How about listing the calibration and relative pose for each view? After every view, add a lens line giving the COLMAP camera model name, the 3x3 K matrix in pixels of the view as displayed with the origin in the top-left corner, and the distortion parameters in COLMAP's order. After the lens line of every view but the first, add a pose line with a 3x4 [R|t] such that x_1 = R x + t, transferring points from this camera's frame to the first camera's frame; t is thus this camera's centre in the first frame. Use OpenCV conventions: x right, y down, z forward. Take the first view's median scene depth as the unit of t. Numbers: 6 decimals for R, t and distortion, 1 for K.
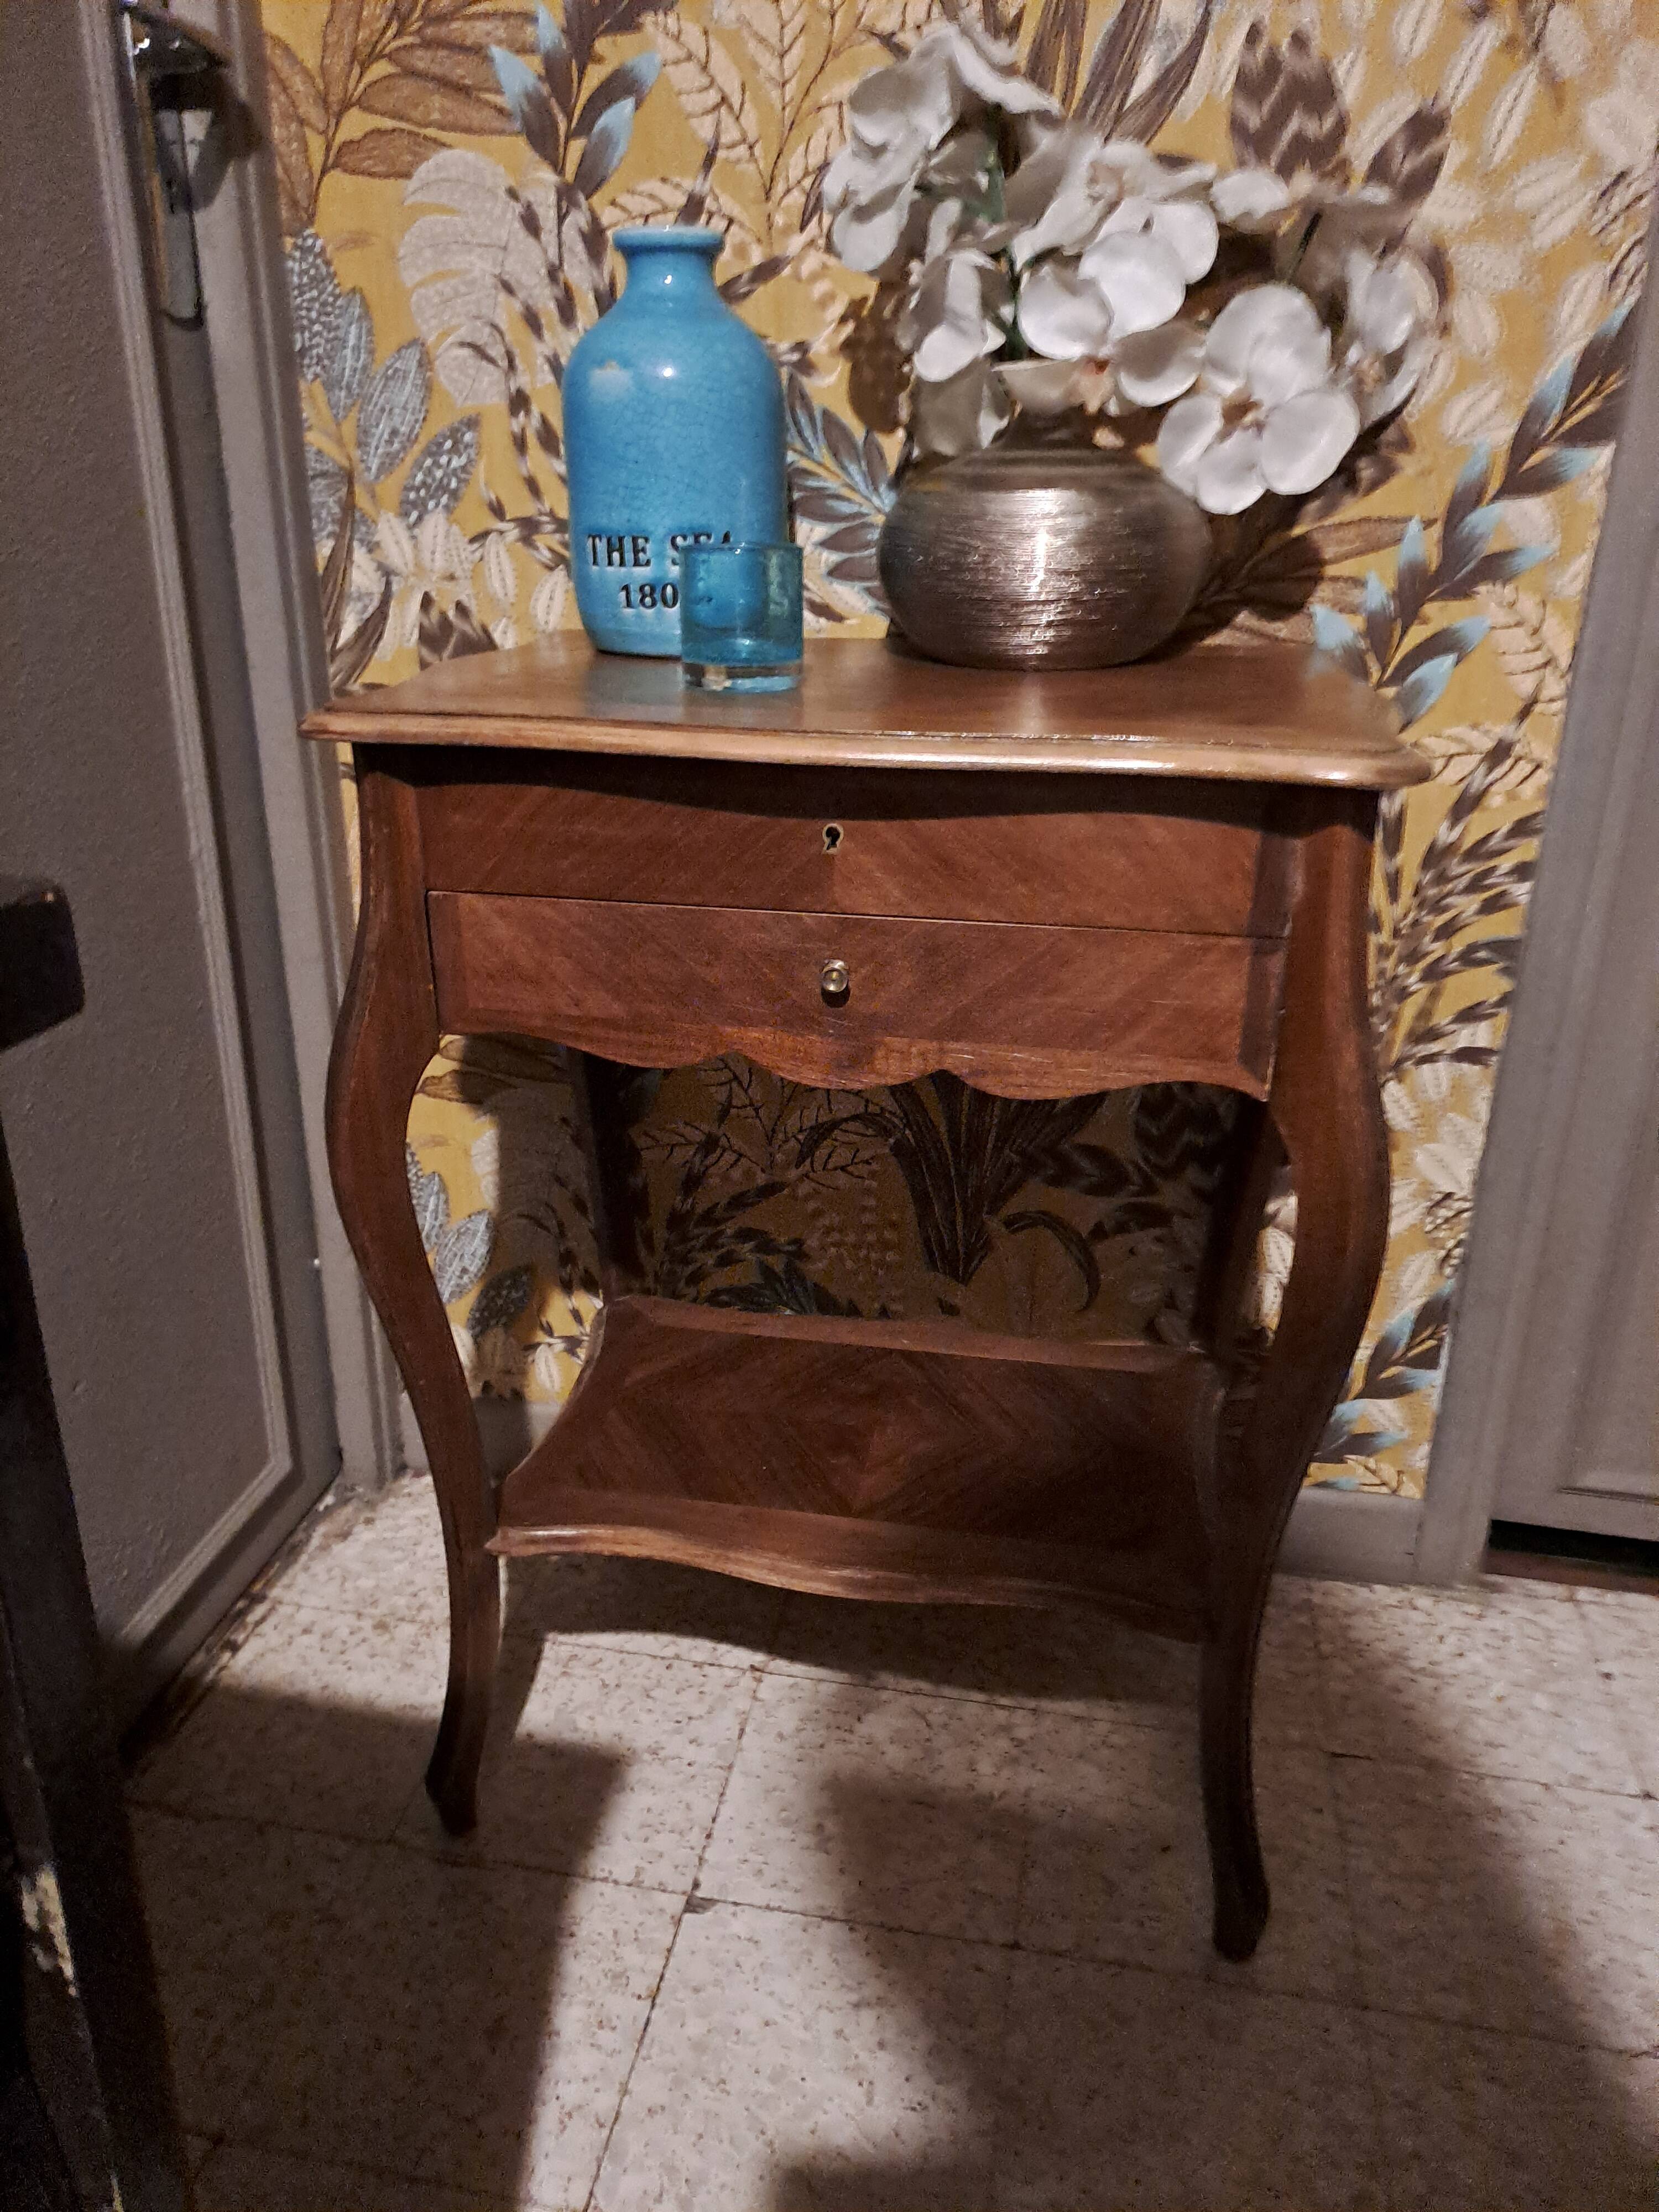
lens RADIAL K [[1586.5, 0, 814.9], [0, 1586.5, 1116.3], [0, 0, 1]] dist [0.056978, -0.035710]
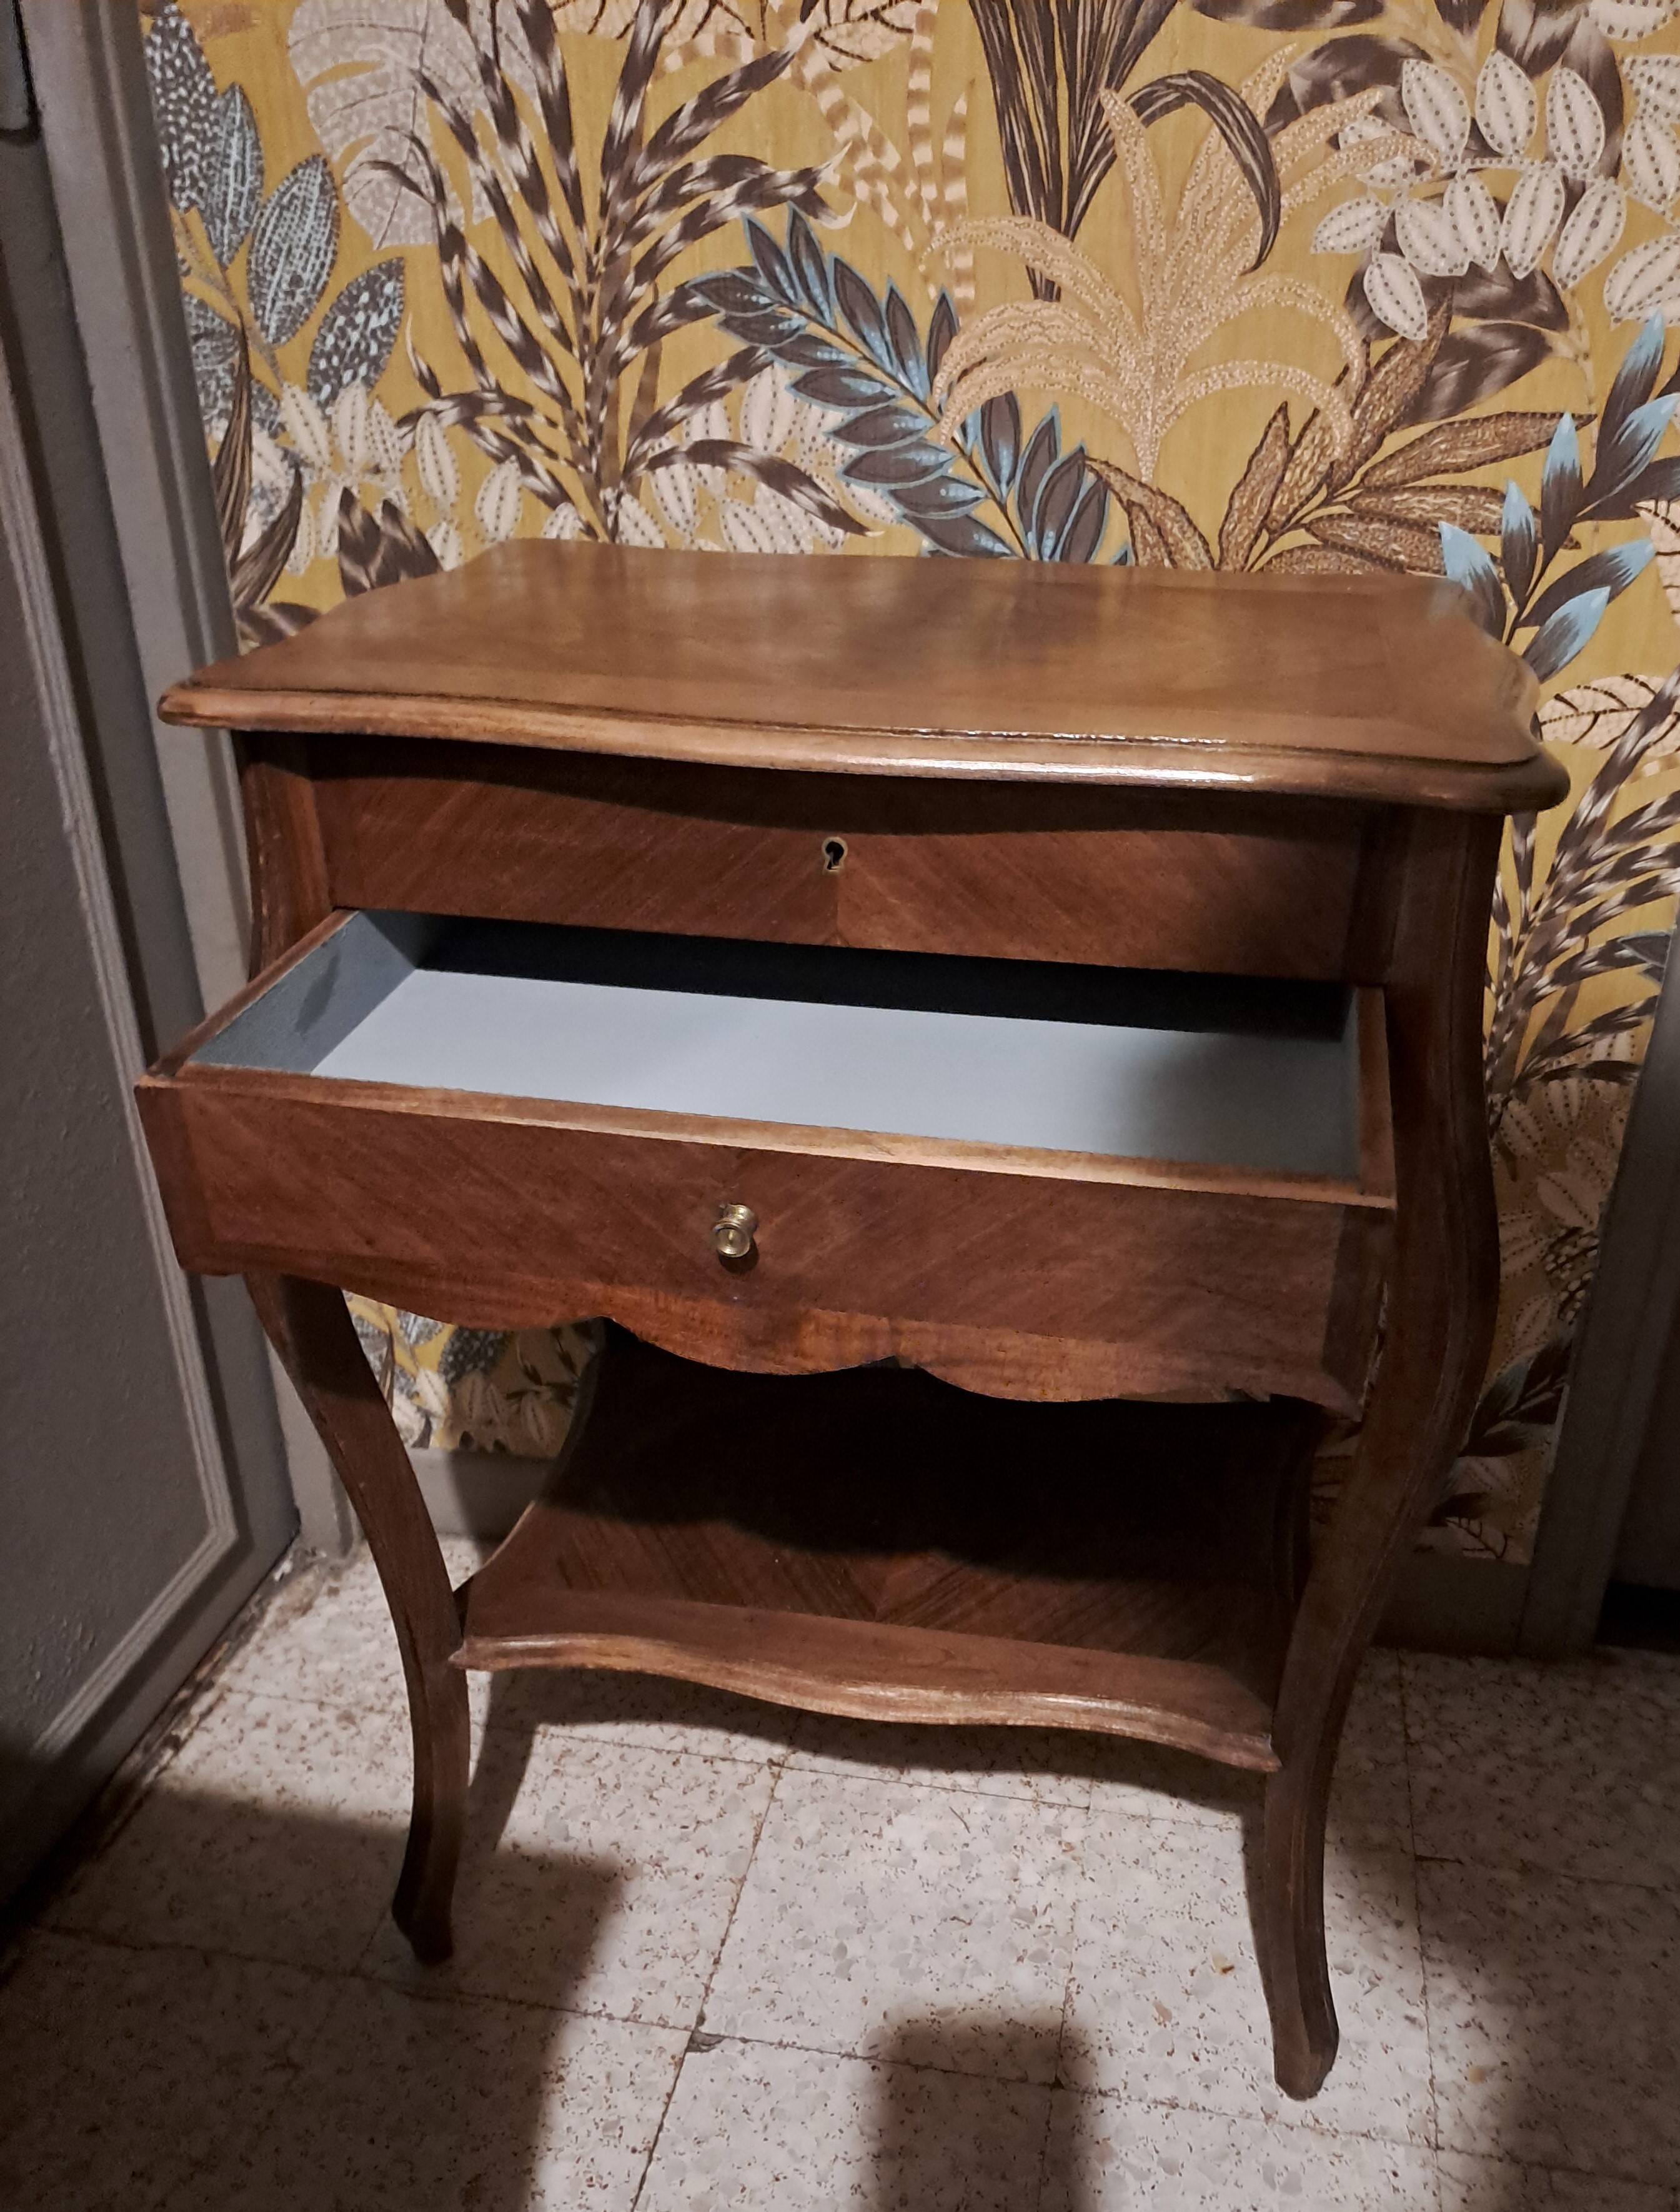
lens RADIAL K [[1795.0, 0, 922.7], [0, 1795.0, 1252.7], [0, 0, 1]] dist [0.052909, -0.031377]
pose [[0.999729, -0.002750, 0.023110, 0.024743], [-0.000007, 0.992959, 0.118456, -0.057380], [-0.023273, -0.118424, 0.992690, 0.045558]]
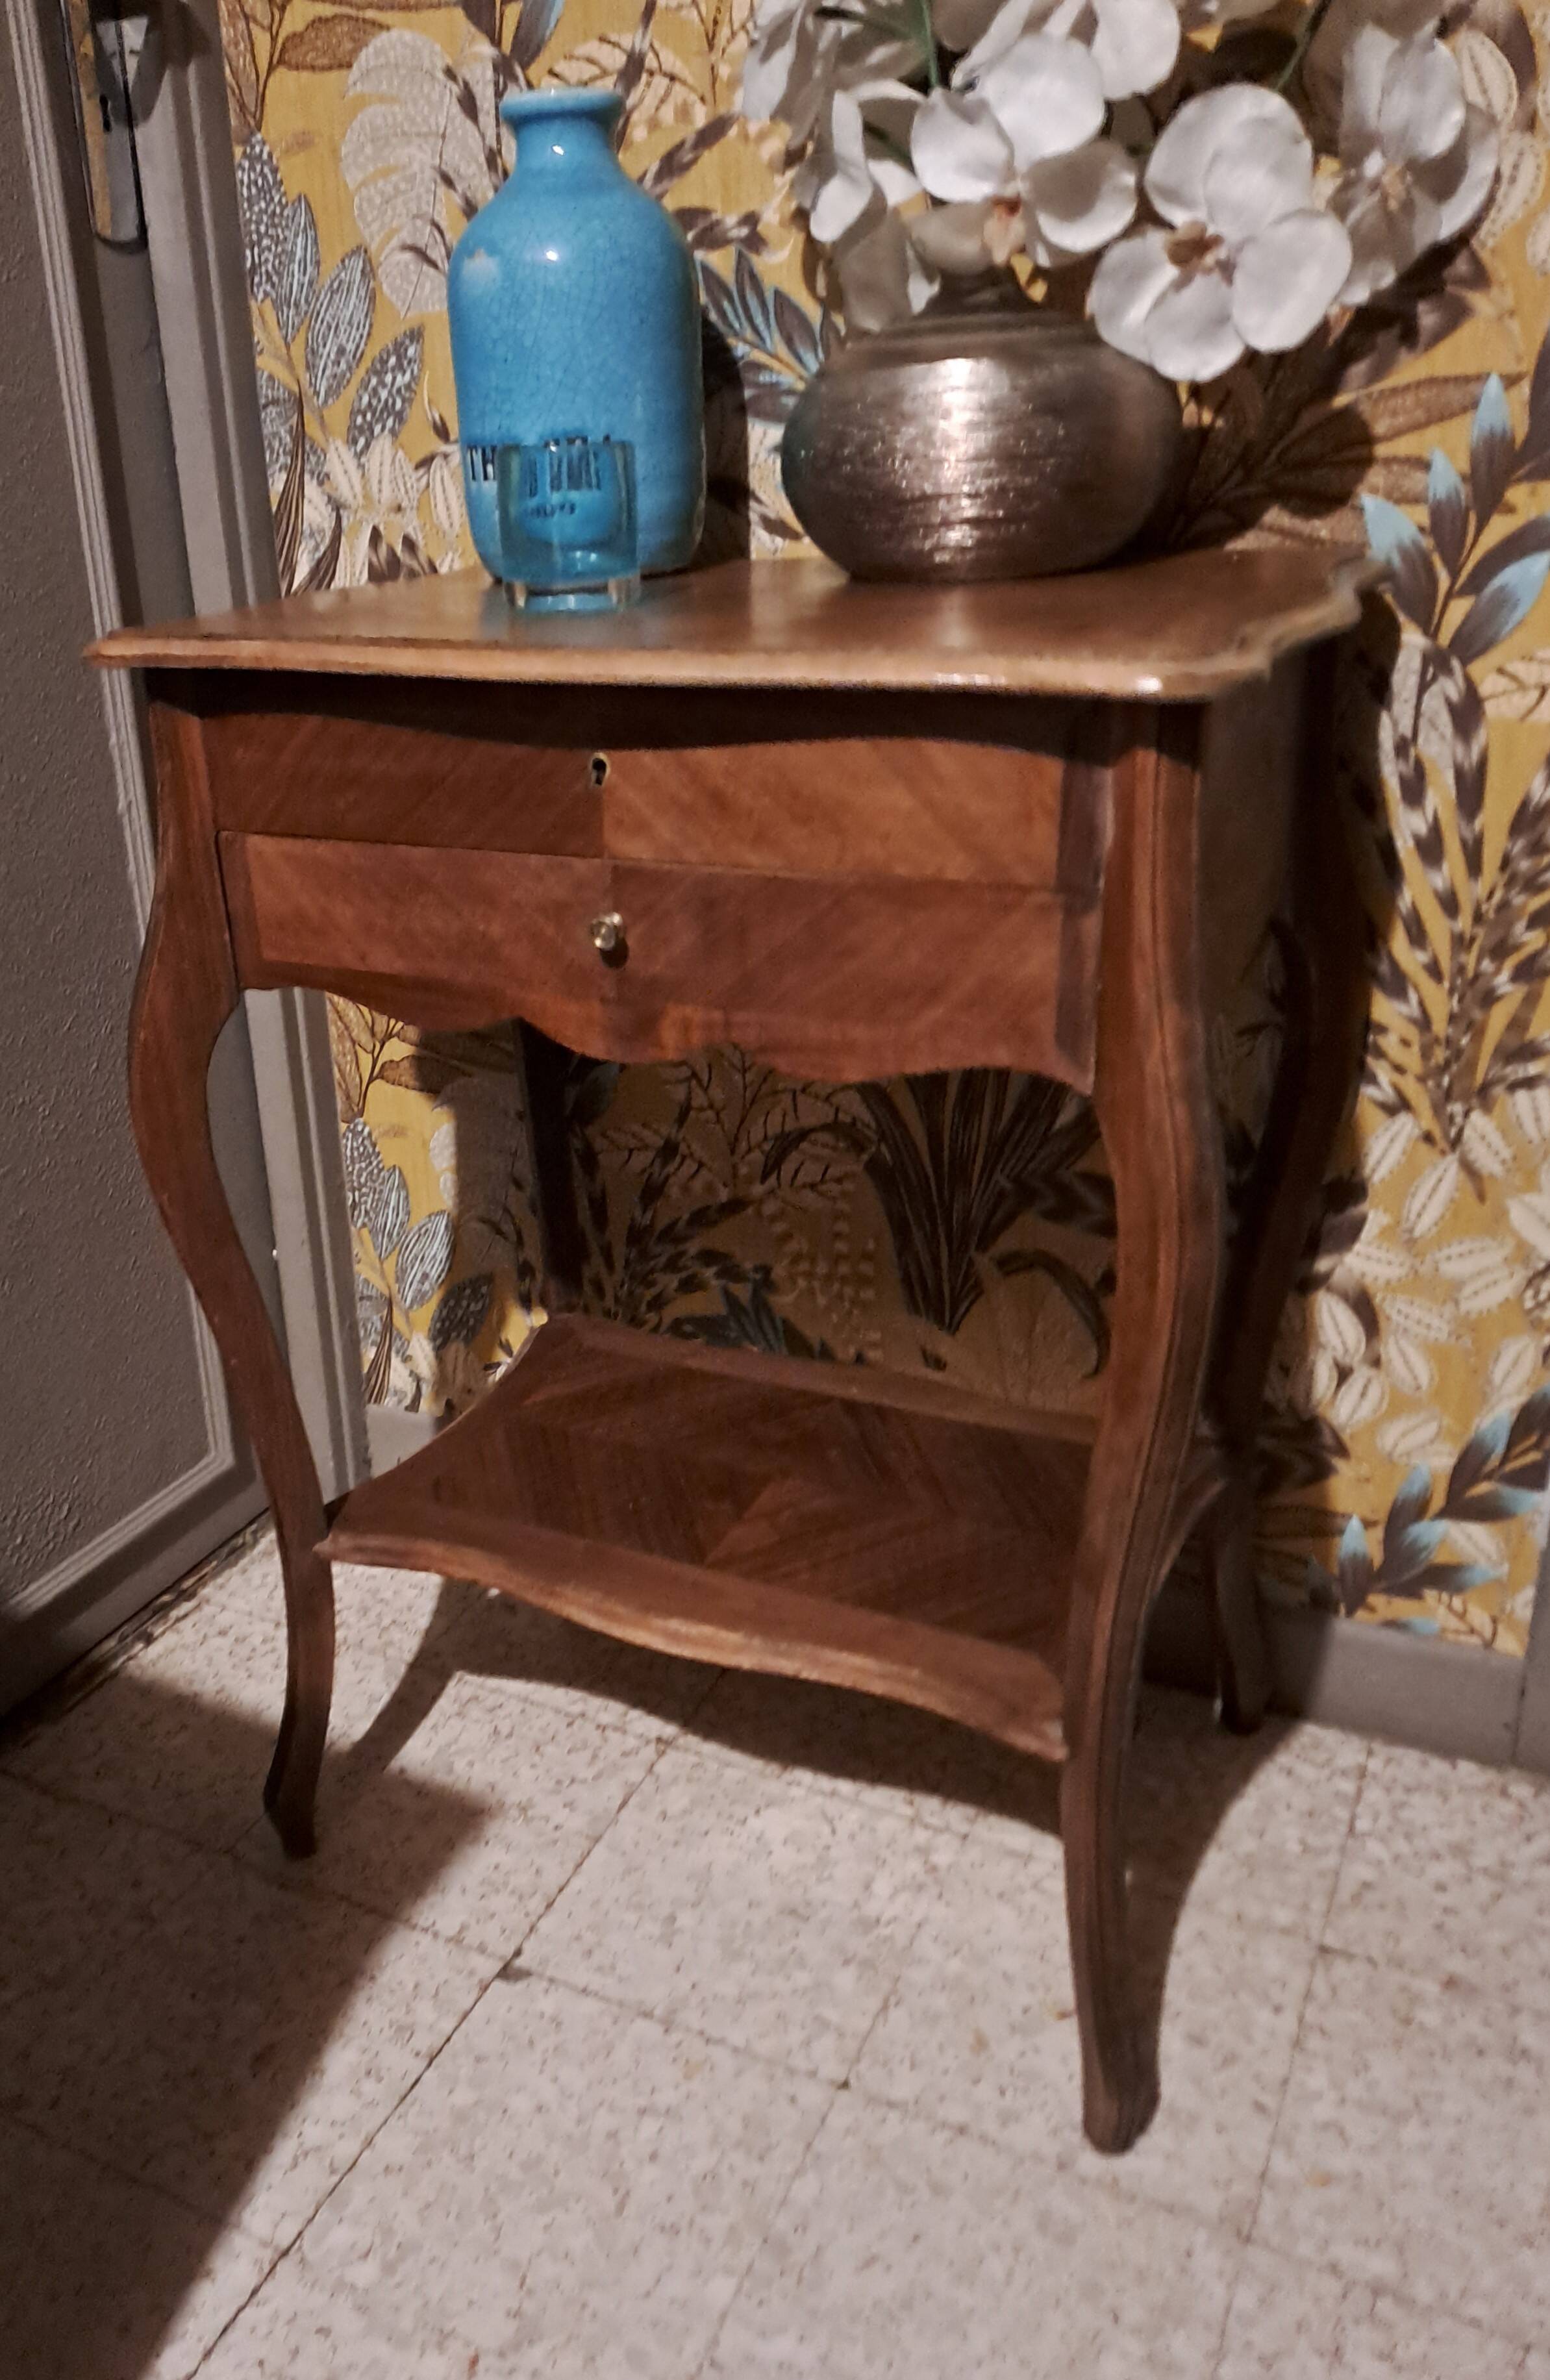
lens RADIAL K [[1841.5, 0, 649.2], [0, 1841.5, 1194.8], [0, 0, 1]] dist [0.072339, -0.050617]
pose [[0.959020, 0.064910, -0.275803, 0.237259], [-0.061905, 0.997890, 0.019596, 0.026848], [0.276493, -0.001720, 0.961014, 0.014877]]
